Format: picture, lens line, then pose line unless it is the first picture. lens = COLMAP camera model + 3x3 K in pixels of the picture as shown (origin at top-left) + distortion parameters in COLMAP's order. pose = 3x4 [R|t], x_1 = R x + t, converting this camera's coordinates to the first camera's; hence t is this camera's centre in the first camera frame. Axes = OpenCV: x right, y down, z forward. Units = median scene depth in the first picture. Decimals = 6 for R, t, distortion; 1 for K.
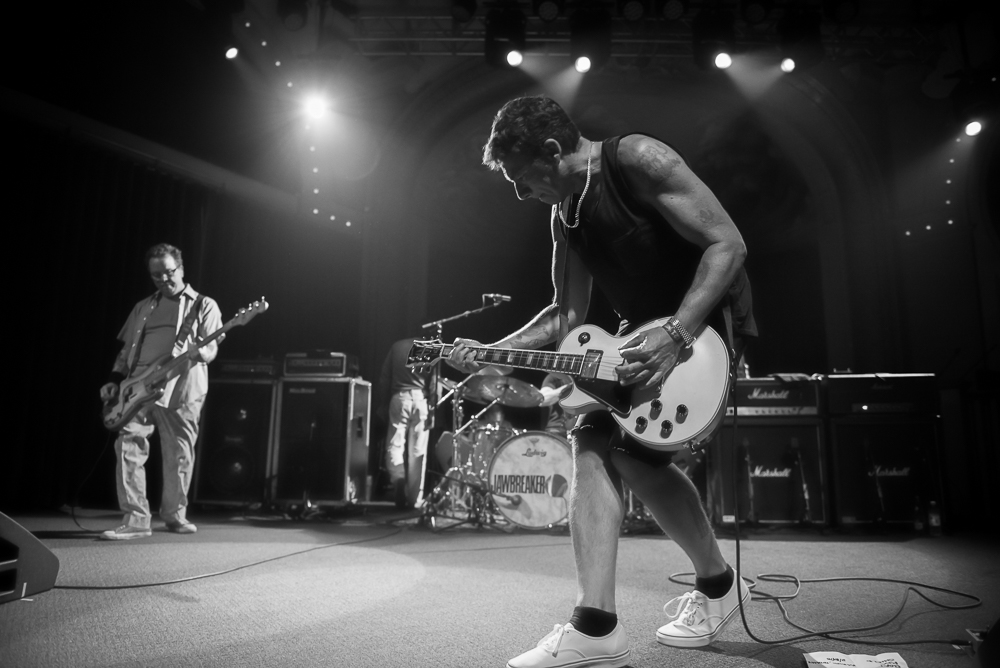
lens RADIAL K [[650.9, 0, 498.4], [0, 650.9, 348.7], [0, 0, 1]] dist [-0.052405, 0.008103]
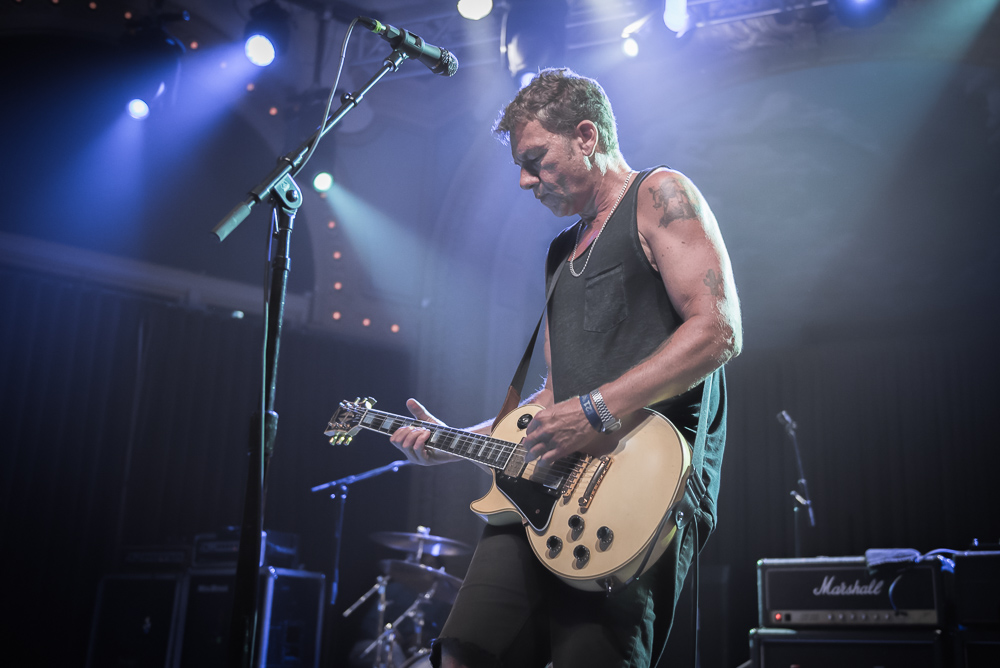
lens RADIAL K [[1147.0, 0, 544.0], [0, 1147.0, 341.1], [0, 0, 1]] dist [0.055642, 0.000000]
pose [[0.938445, -0.082977, -0.335313, 0.487853], [0.036888, 0.989242, -0.141560, -0.008878], [0.343452, 0.120477, 0.931411, -0.060610]]
